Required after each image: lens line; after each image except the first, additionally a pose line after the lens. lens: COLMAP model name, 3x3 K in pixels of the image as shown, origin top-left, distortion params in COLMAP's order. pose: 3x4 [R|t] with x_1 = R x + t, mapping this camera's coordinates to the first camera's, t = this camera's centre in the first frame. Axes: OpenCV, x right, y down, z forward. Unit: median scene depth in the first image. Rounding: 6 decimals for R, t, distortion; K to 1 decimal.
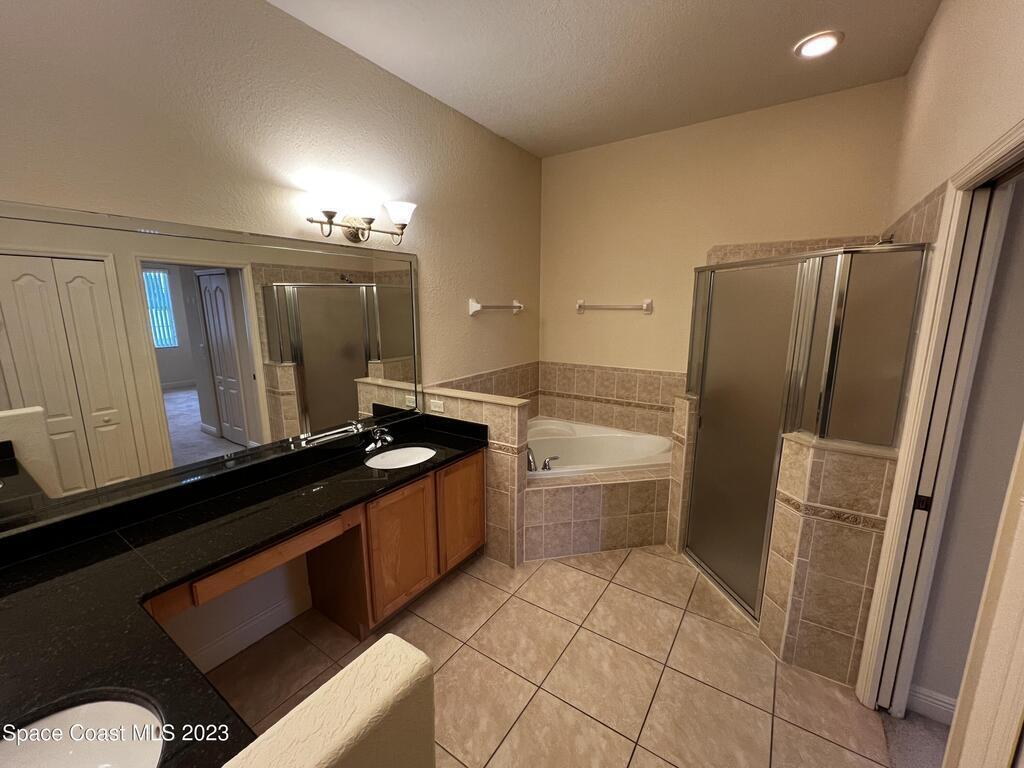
lens RADIAL K [[414.3, 0, 512.0], [0, 414.3, 384.5], [0, 0, 1]] dist [0.000584, 0.000018]
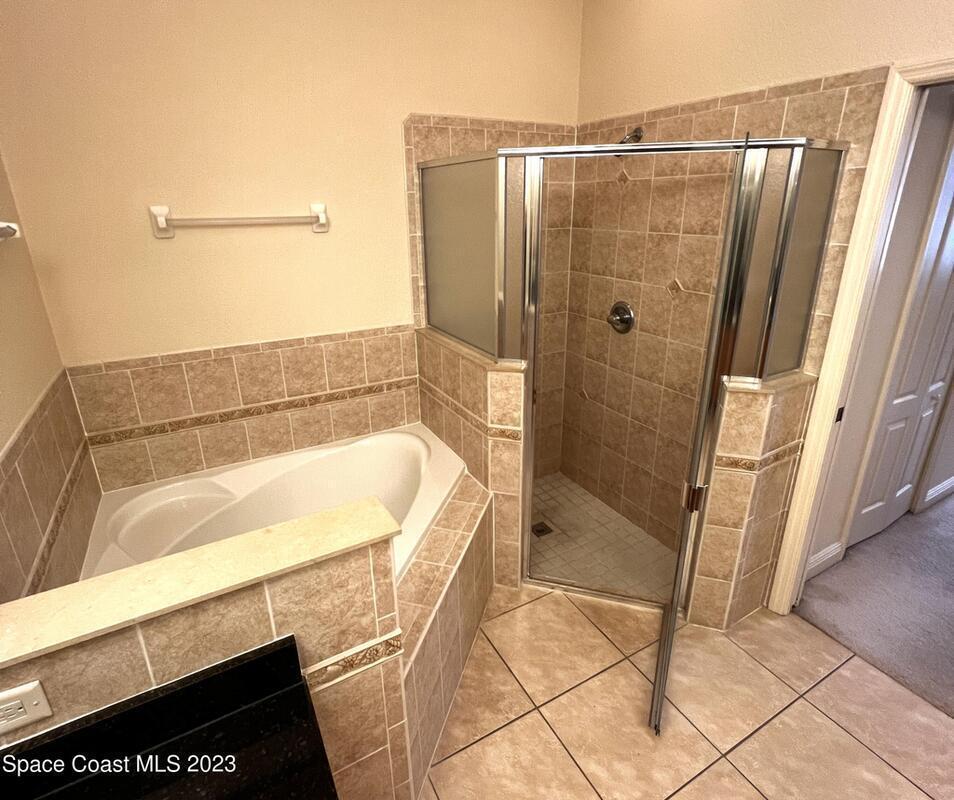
lens RADIAL K [[508.8, 0, 472.3], [0, 508.8, 377.0], [0, 0, 1]] dist [-0.001716, -0.000307]
pose [[0.457793, -0.295795, 0.838410, -0.183501], [0.177003, 0.954476, 0.240095, -0.108921], [-0.871261, 0.038487, 0.489309, 0.487408]]
